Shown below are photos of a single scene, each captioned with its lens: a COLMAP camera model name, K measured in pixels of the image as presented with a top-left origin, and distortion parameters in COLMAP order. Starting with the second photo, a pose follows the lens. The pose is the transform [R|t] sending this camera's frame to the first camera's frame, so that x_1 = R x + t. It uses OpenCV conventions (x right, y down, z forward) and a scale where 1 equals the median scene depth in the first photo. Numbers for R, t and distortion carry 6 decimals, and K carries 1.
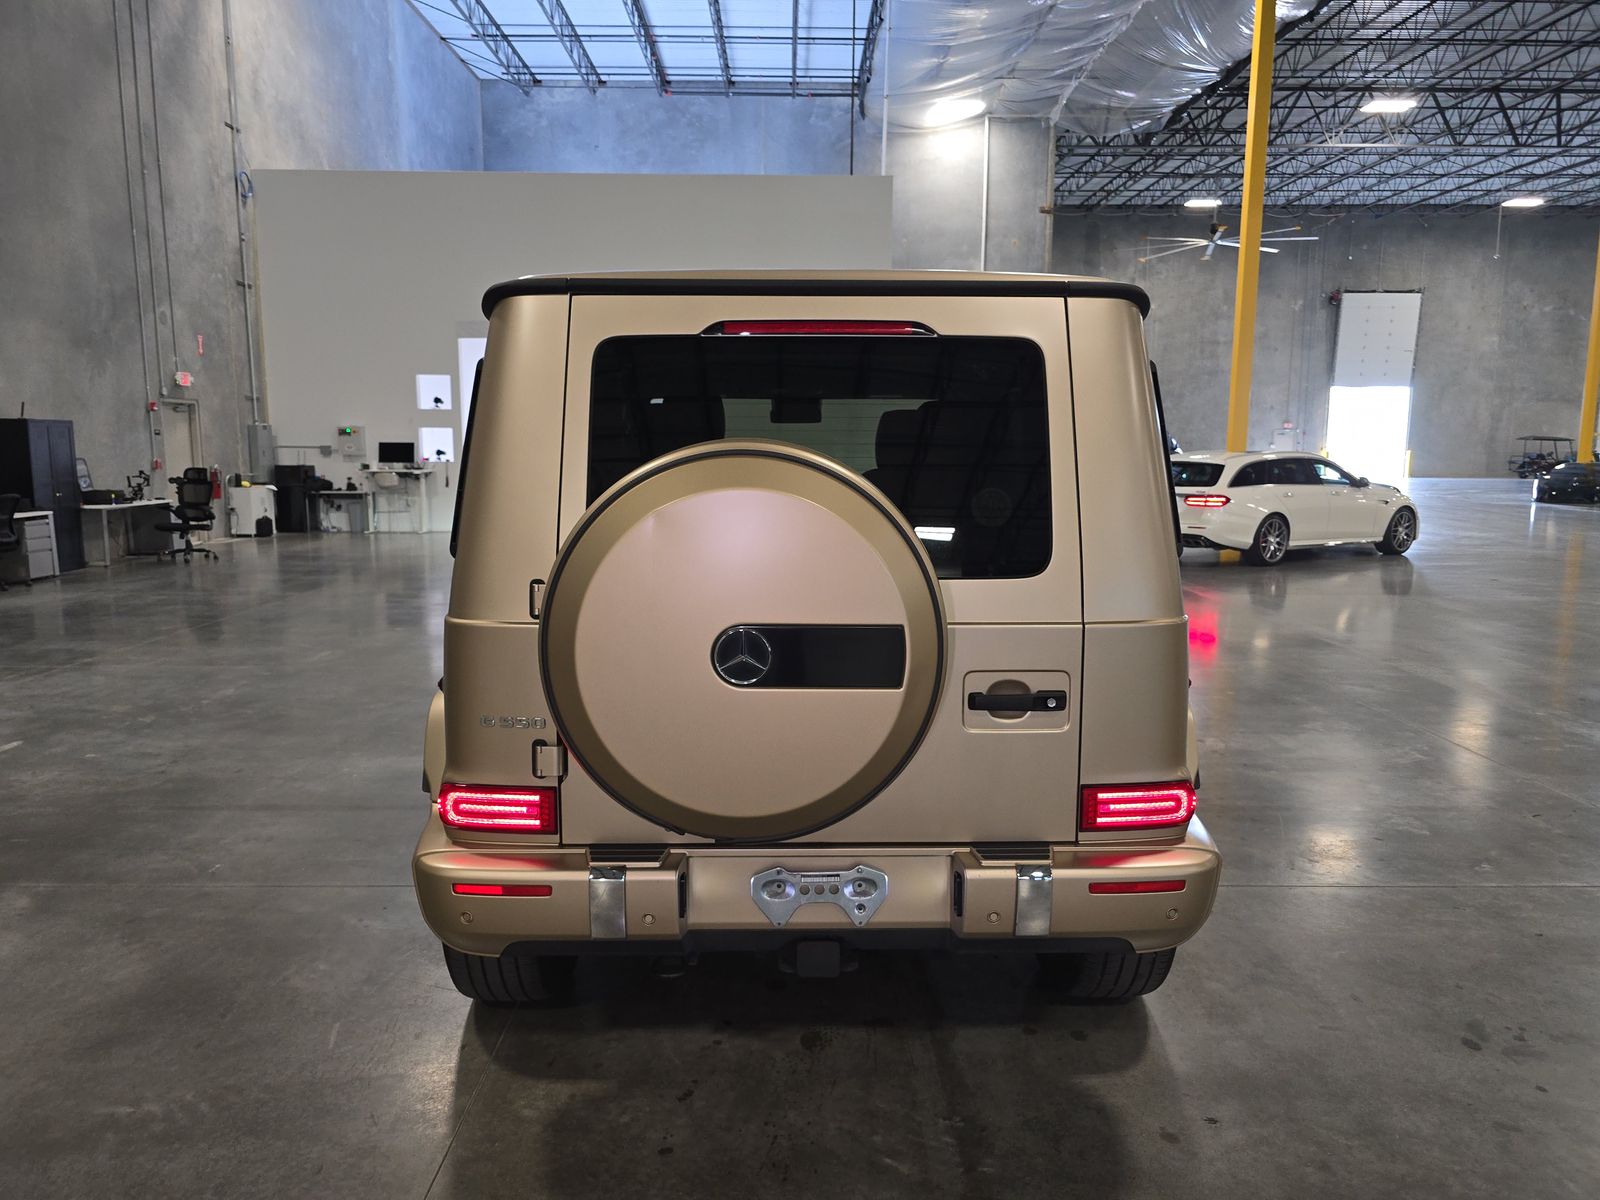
lens RADIAL K [[1077.1, 0, 801.6], [0, 1077.1, 597.3], [0, 0, 1]] dist [0.041374, -0.039714]
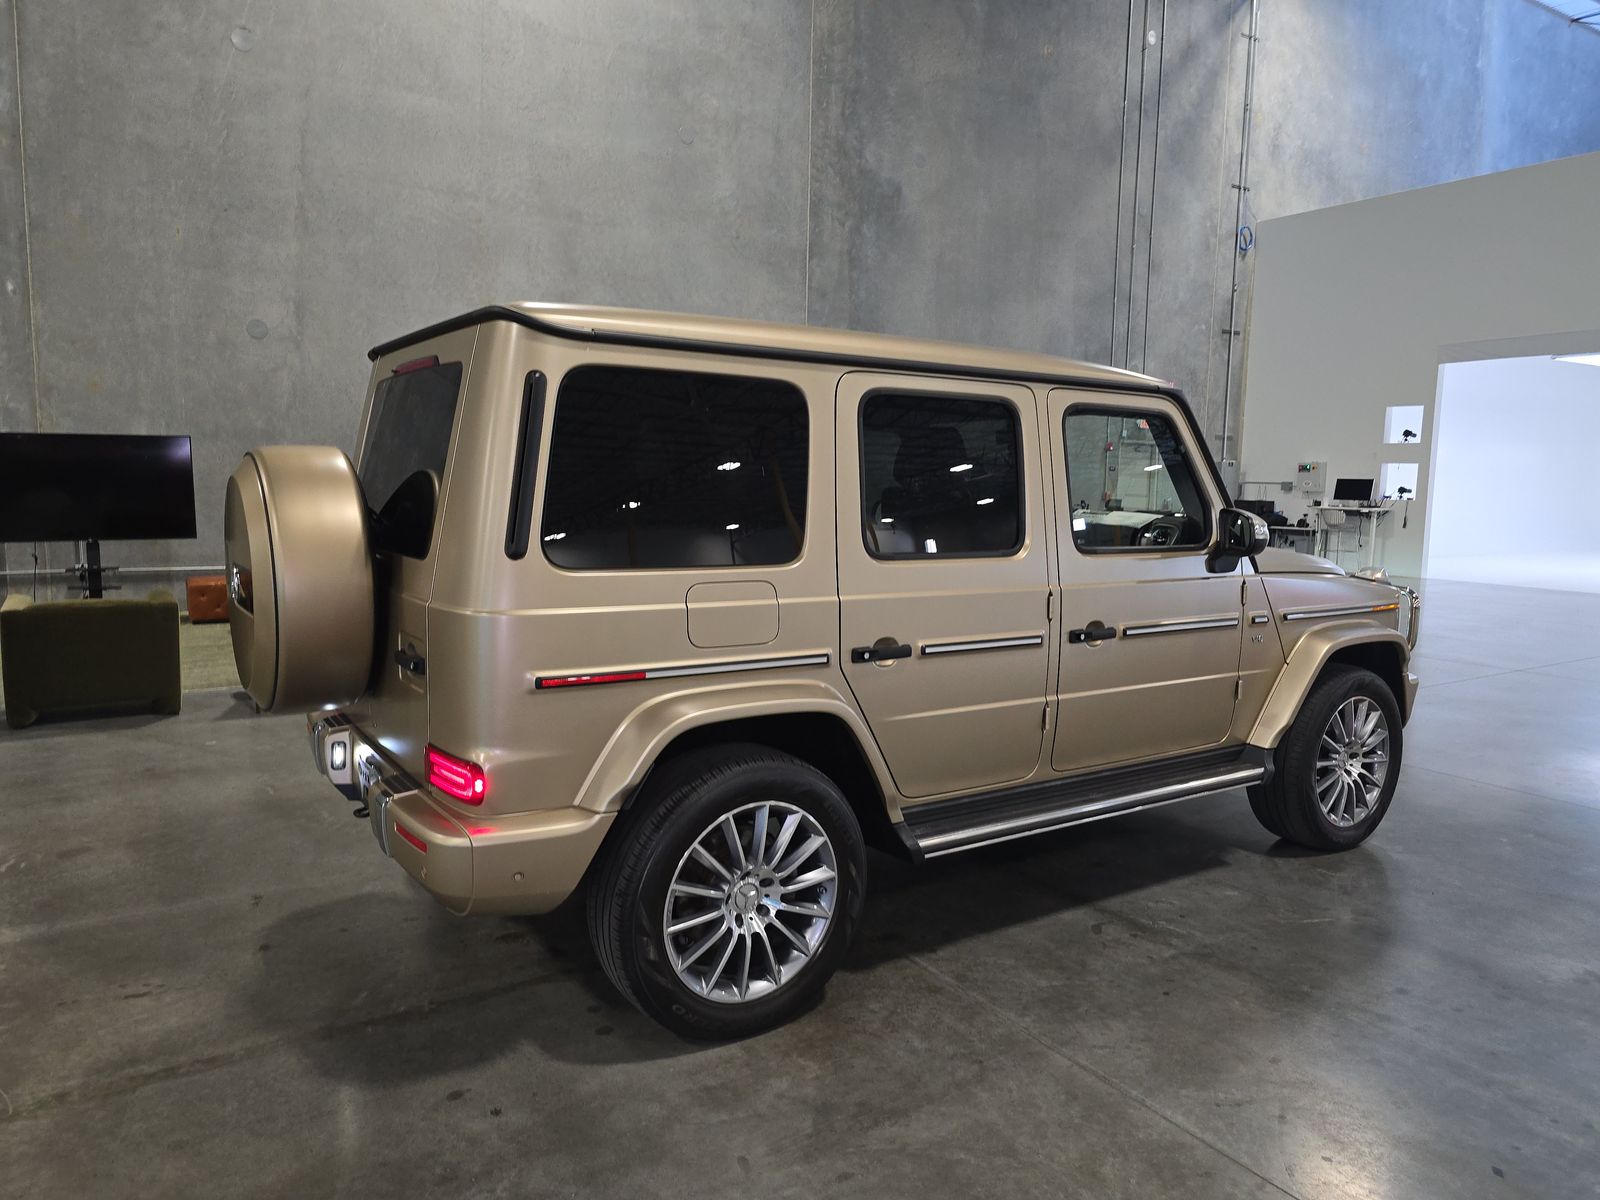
lens RADIAL K [[1077.1, 0, 801.6], [0, 1077.1, 597.3], [0, 0, 1]] dist [0.041374, -0.039714]
pose [[0.532084, 0.099017, -0.840882, 0.185674], [-0.130386, 0.990874, 0.034175, -0.009324], [0.836592, 0.091455, 0.540139, 0.090011]]
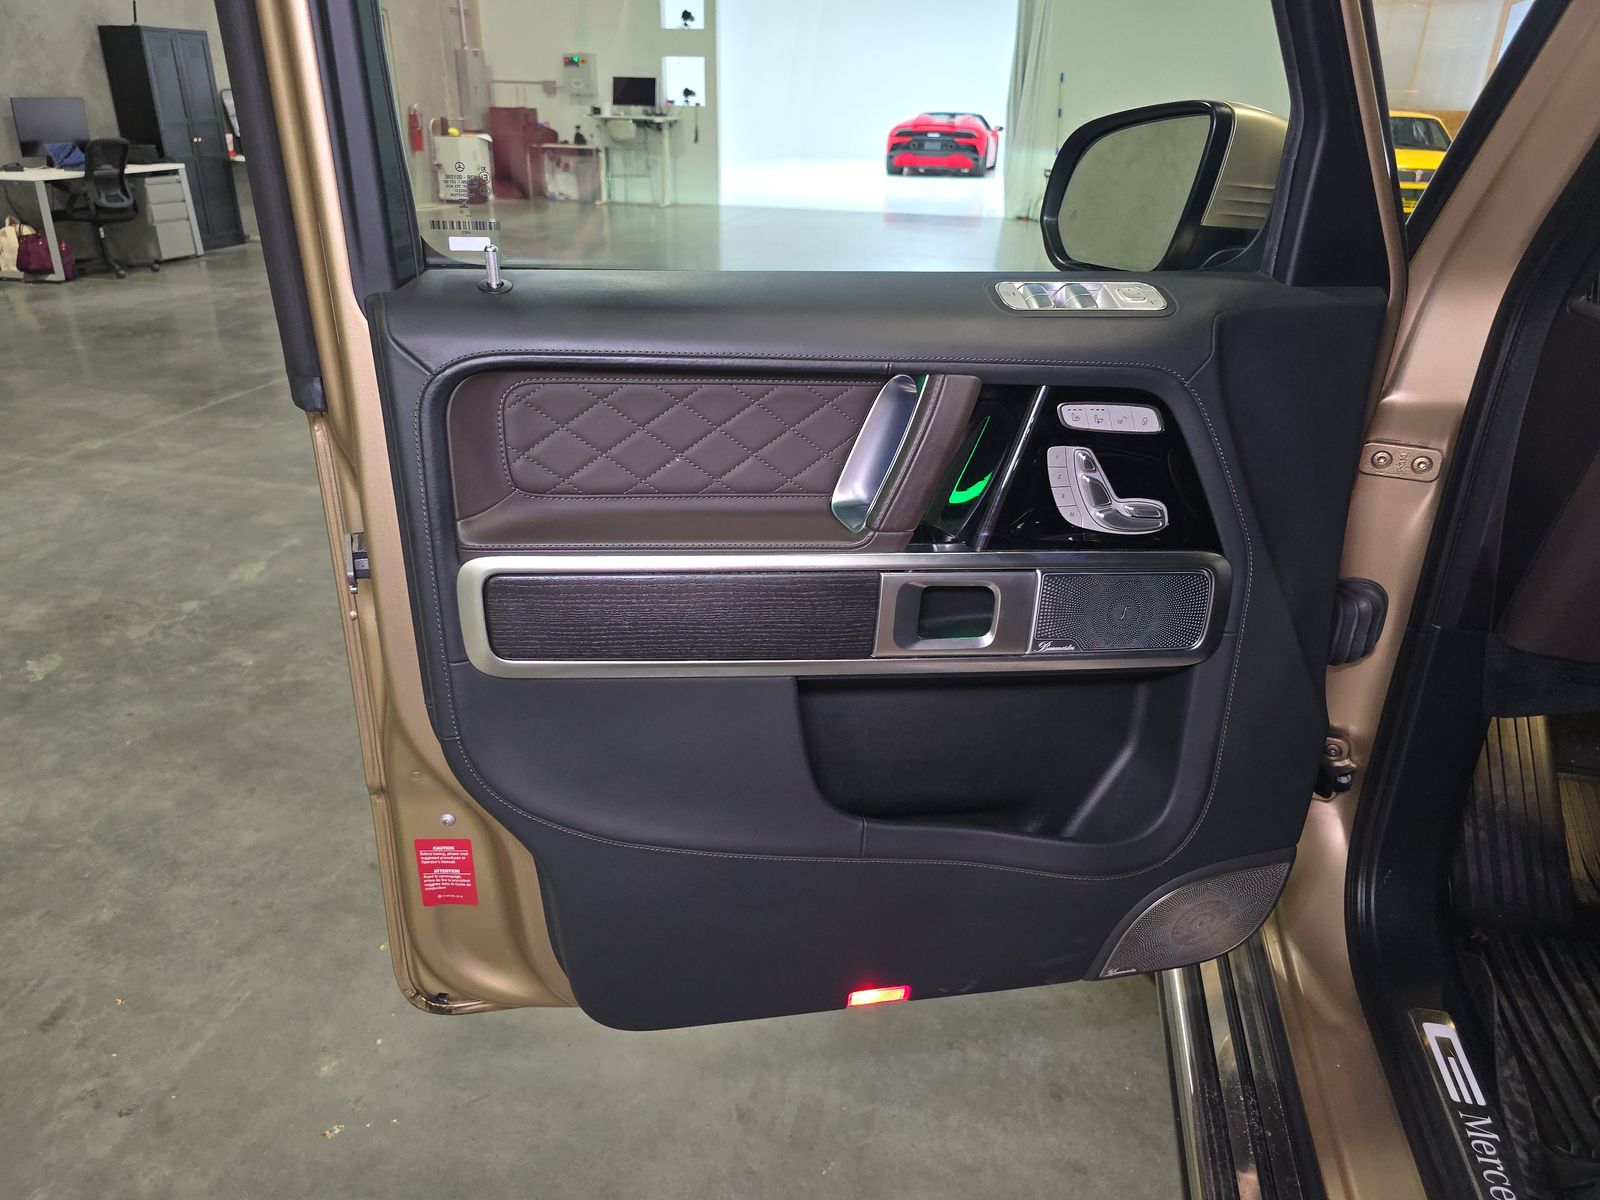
lens RADIAL K [[1077.1, 0, 801.6], [0, 1077.1, 597.3], [0, 0, 1]] dist [0.041374, -0.039714]
pose [[0.973015, 0.109417, -0.203151, -0.067008], [-0.046513, 0.955356, 0.291773, -0.022570], [0.226006, -0.274450, 0.934665, 0.220855]]
